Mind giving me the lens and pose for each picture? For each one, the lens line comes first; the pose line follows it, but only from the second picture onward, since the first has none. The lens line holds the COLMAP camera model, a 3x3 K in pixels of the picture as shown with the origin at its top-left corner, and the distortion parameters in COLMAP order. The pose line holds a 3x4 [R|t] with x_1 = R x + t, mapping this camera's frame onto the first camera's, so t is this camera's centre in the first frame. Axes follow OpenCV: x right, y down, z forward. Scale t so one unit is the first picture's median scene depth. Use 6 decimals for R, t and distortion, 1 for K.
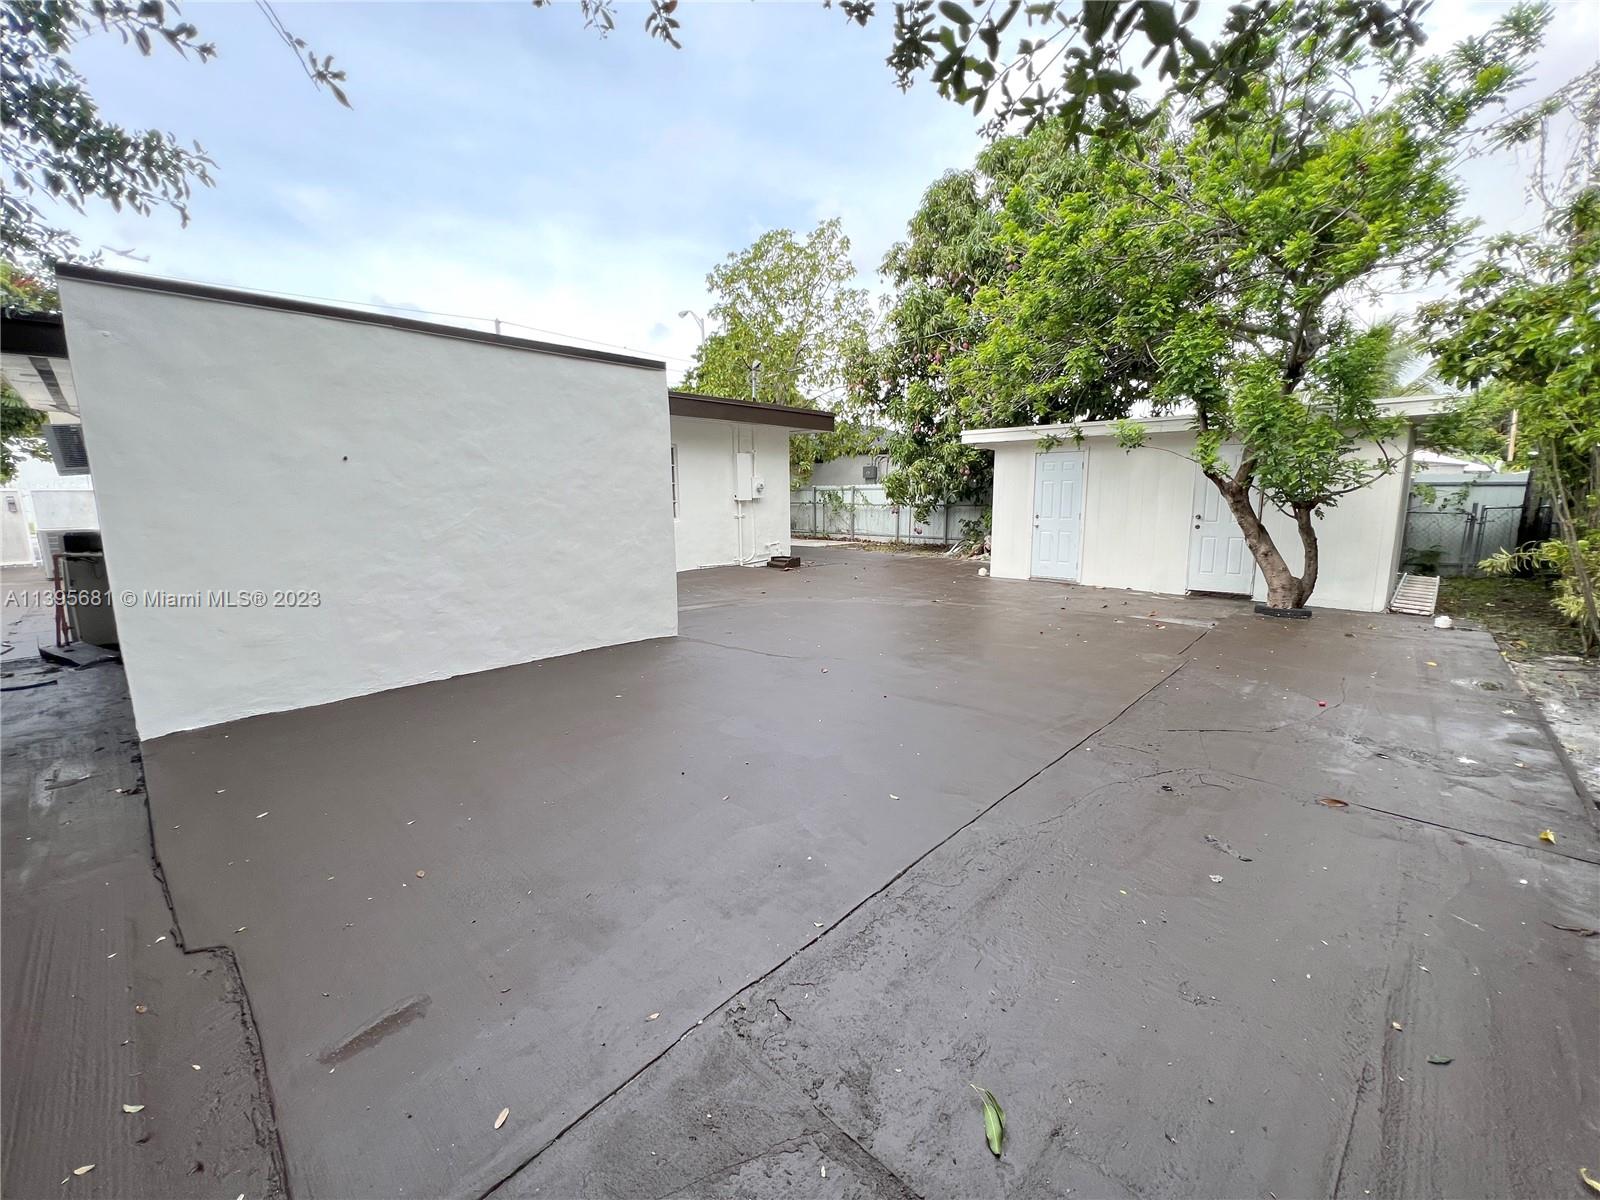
lens RADIAL K [[643.3, 0, 795.4], [0, 643.3, 597.8], [0, 0, 1]] dist [0.001461, -0.000007]
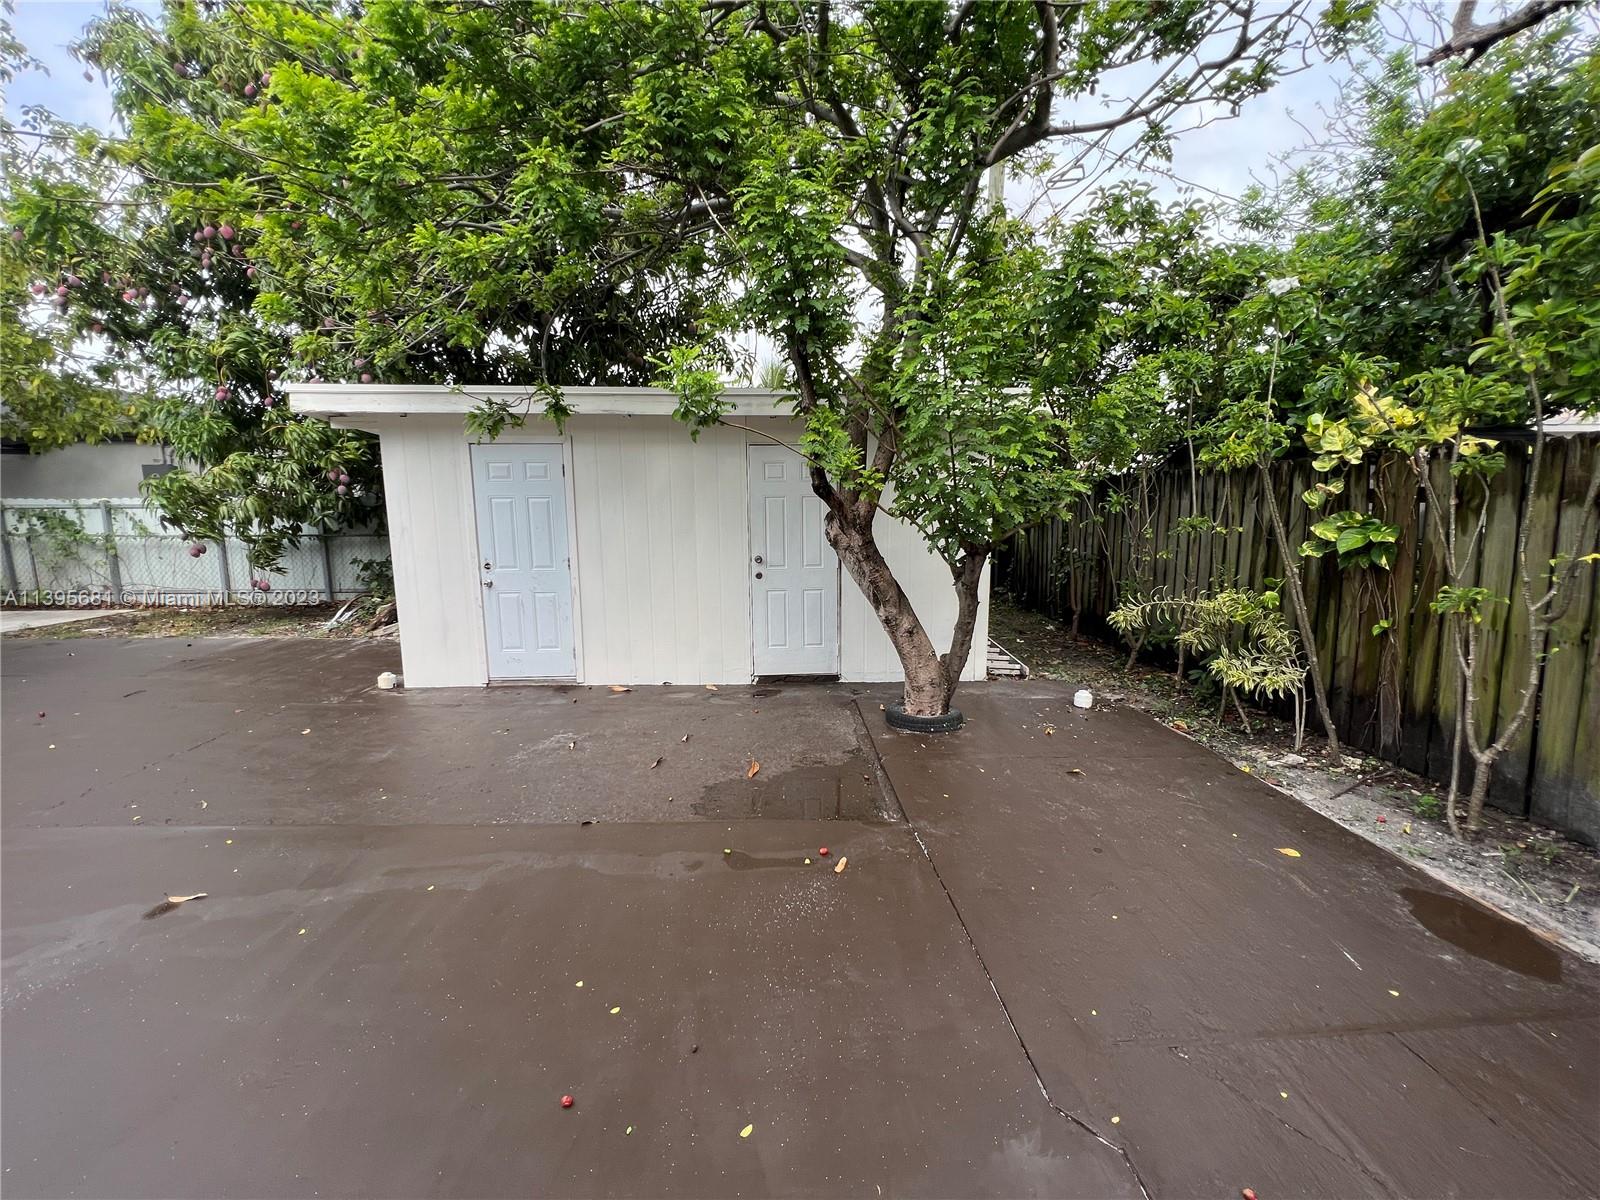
lens RADIAL K [[643.3, 0, 795.4], [0, 643.3, 597.8], [0, 0, 1]] dist [0.001461, -0.000007]
pose [[0.695014, -0.099558, 0.712070, 0.131050], [0.114439, 0.993059, 0.027146, -0.064044], [-0.709830, 0.062622, 0.701584, 0.342173]]
